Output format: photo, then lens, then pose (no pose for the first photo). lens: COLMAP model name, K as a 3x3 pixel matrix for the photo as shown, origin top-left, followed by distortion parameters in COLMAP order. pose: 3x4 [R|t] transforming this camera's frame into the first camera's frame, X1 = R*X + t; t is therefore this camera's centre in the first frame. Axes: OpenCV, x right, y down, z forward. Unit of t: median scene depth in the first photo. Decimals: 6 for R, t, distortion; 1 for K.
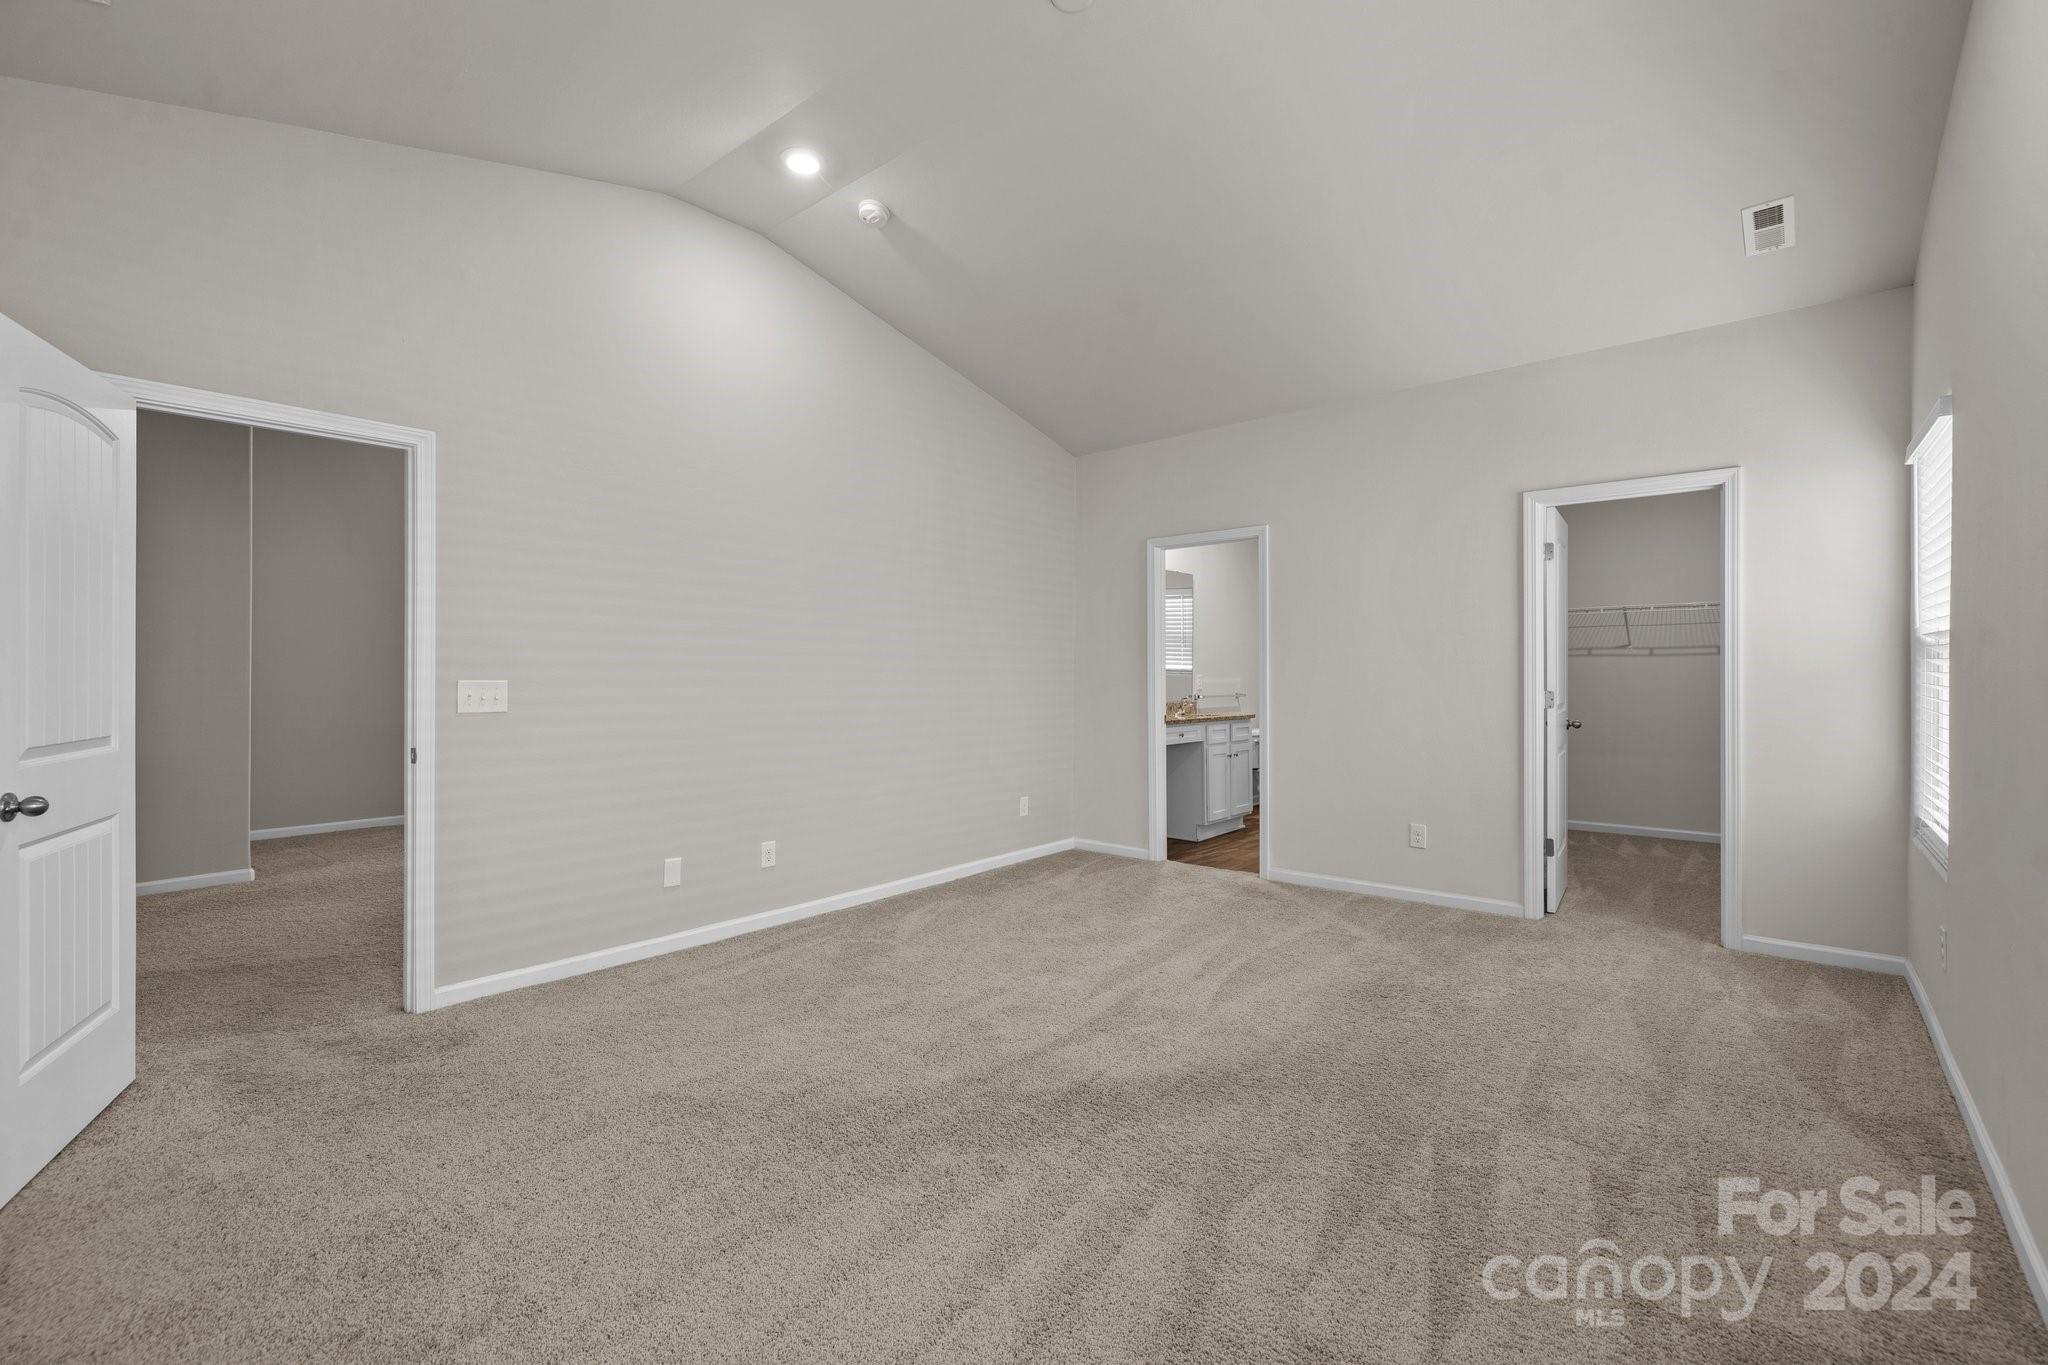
lens RADIAL K [[873.2, 0, 1020.6], [0, 873.2, 674.2], [0, 0, 1]] dist [-0.000140, -0.000037]
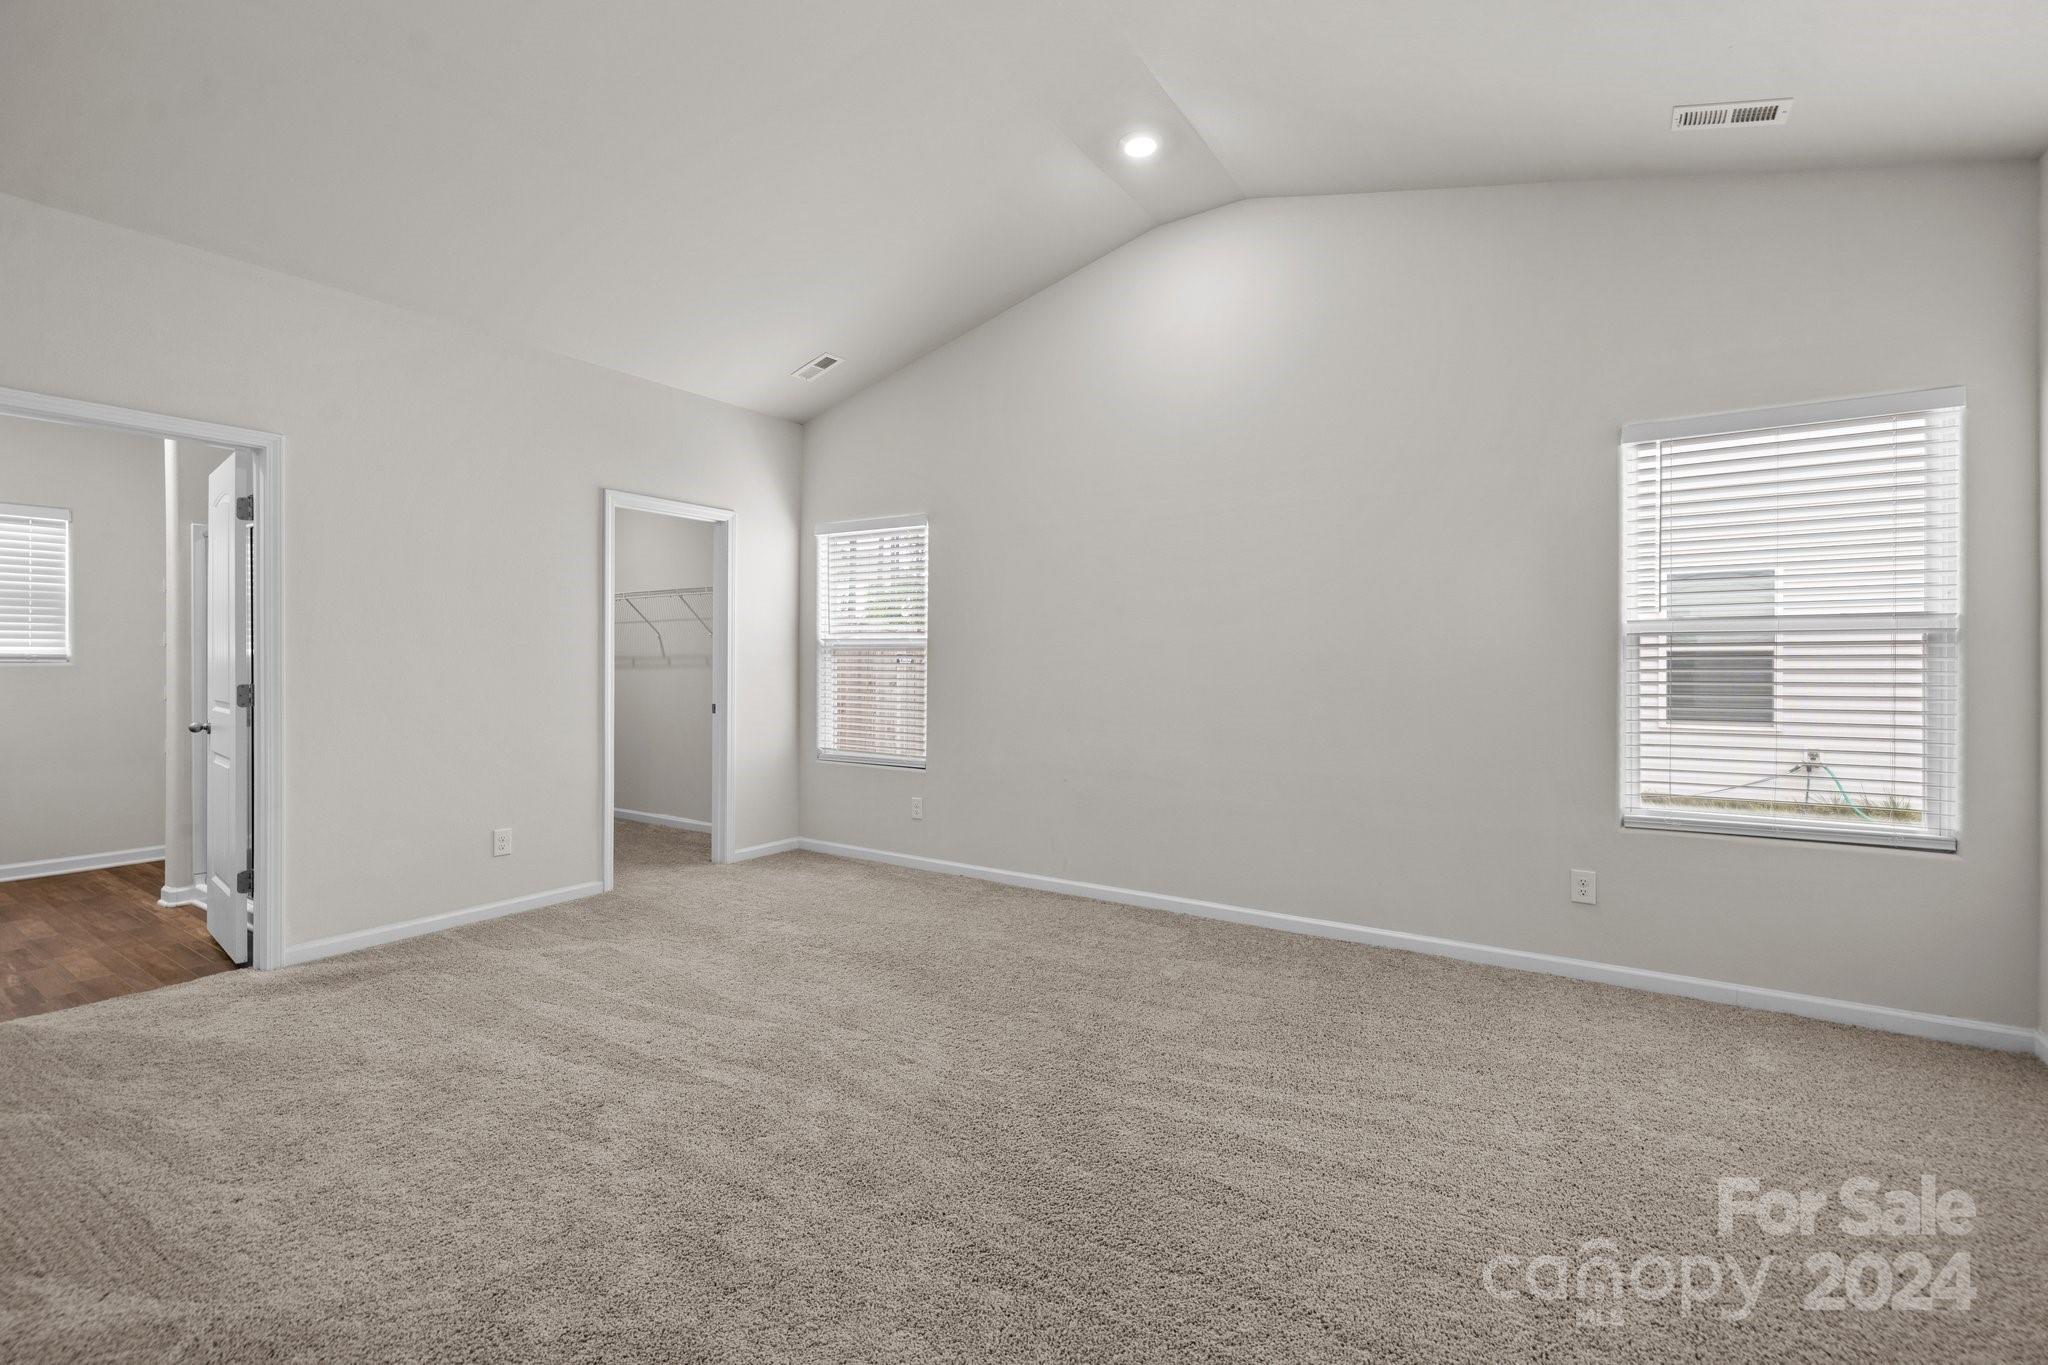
lens RADIAL K [[873.2, 0, 1020.6], [0, 873.2, 674.2], [0, 0, 1]] dist [-0.000140, -0.000037]
pose [[-0.093262, -0.008763, 0.995603, -0.519269], [-0.004507, 0.999955, 0.008379, 0.003972], [-0.995631, -0.003706, -0.093297, 0.597630]]
